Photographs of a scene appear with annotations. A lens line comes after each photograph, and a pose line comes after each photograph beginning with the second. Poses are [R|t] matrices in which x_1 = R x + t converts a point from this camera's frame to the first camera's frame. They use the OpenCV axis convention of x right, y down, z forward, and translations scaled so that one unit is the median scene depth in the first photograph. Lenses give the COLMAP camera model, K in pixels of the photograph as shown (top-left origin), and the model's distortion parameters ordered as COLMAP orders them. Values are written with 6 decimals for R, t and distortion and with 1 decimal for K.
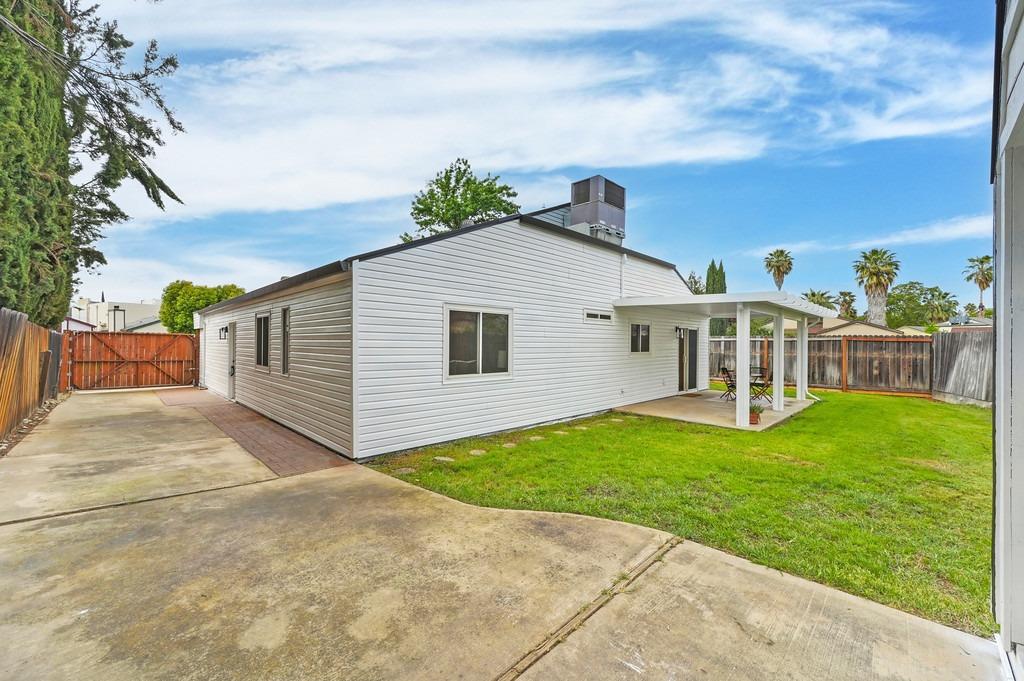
lens RADIAL K [[411.3, 0, 513.9], [0, 411.3, 335.8], [0, 0, 1]] dist [-0.000267, 0.001743]
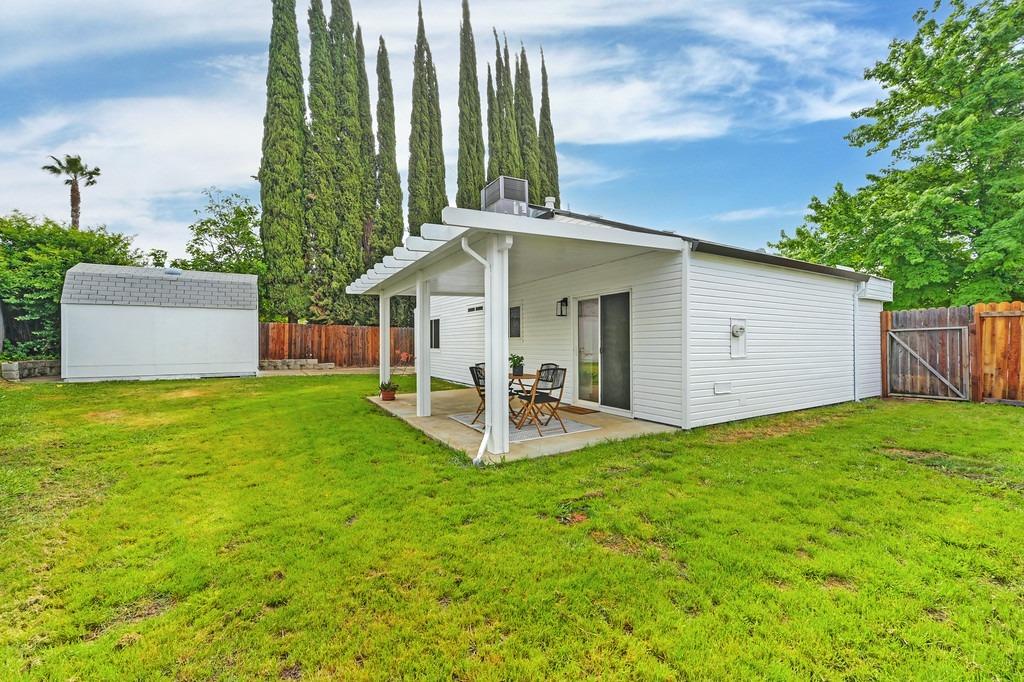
lens RADIAL K [[411.3, 0, 512.0], [0, 411.3, 341.0], [0, 0, 1]] dist [-0.000267, 0.001743]
pose [[-0.253241, -0.013432, -0.967310, 0.952590], [0.017579, 0.999675, -0.018484, 0.051138], [0.967244, -0.021685, -0.252922, 0.984148]]
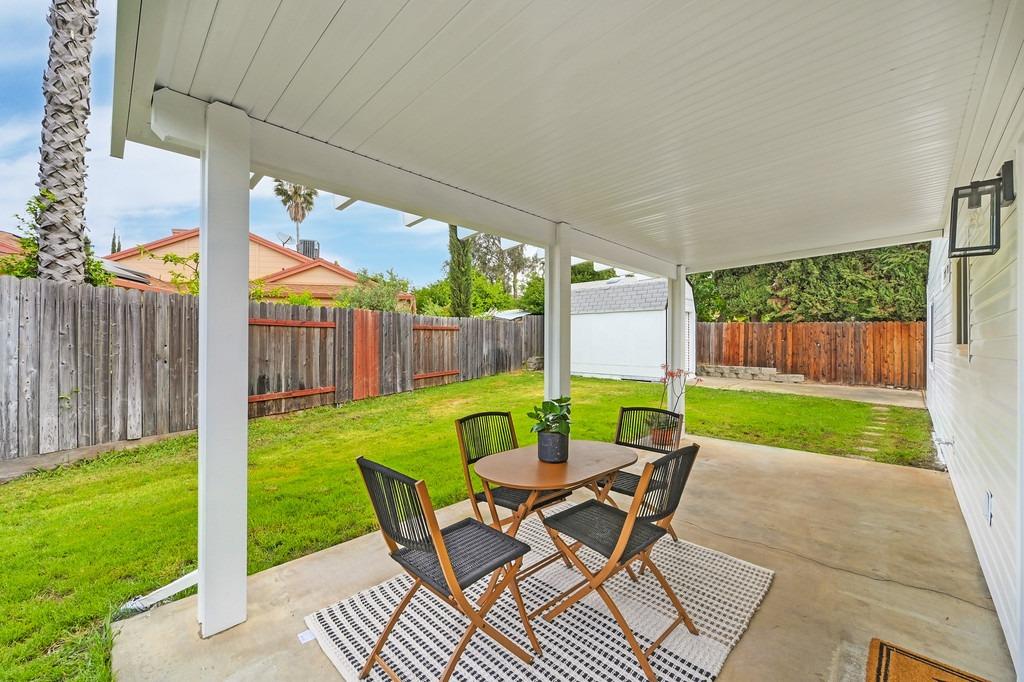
lens RADIAL K [[411.3, 0, 514.0], [0, 411.3, 343.0], [0, 0, 1]] dist [-0.000267, 0.001743]
pose [[-0.999765, -0.016468, -0.014130, 0.513656], [-0.016284, 0.999782, -0.013063, 0.037114], [0.014342, -0.012829, -0.999815, 1.030902]]
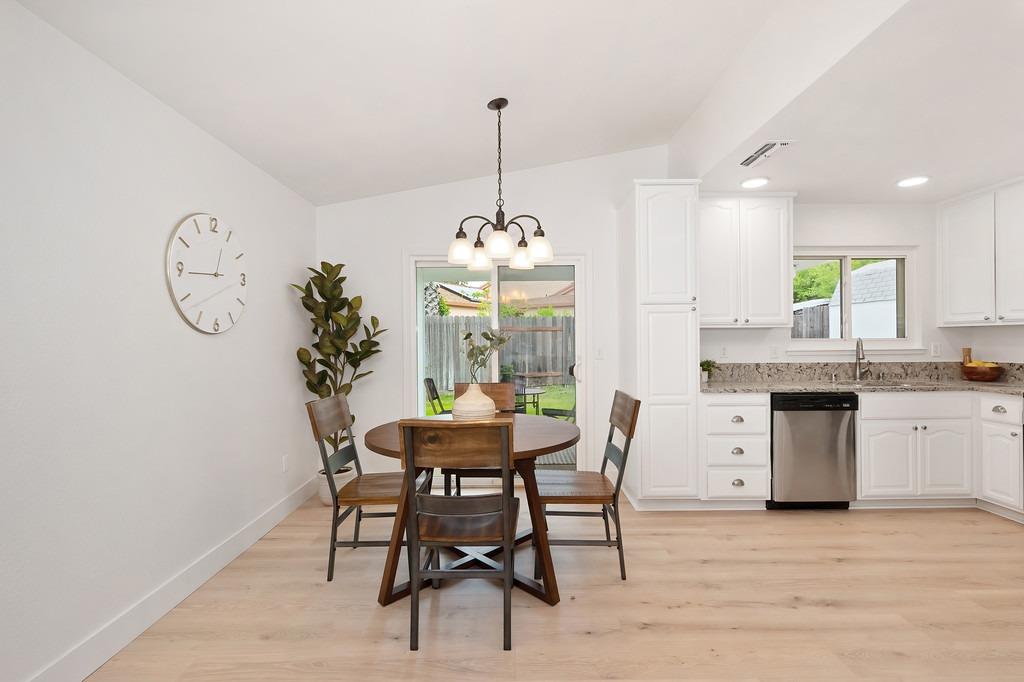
lens RADIAL K [[468.1, 0, 511.0], [0, 468.1, 344.4], [0, 0, 1]] dist [0.004688, 0.000426]
pose [[-0.717397, -0.000276, 0.696665, 0.183934], [-0.005699, 0.999969, -0.005472, 0.045186], [-0.696642, -0.007896, -0.717376, 1.185156]]
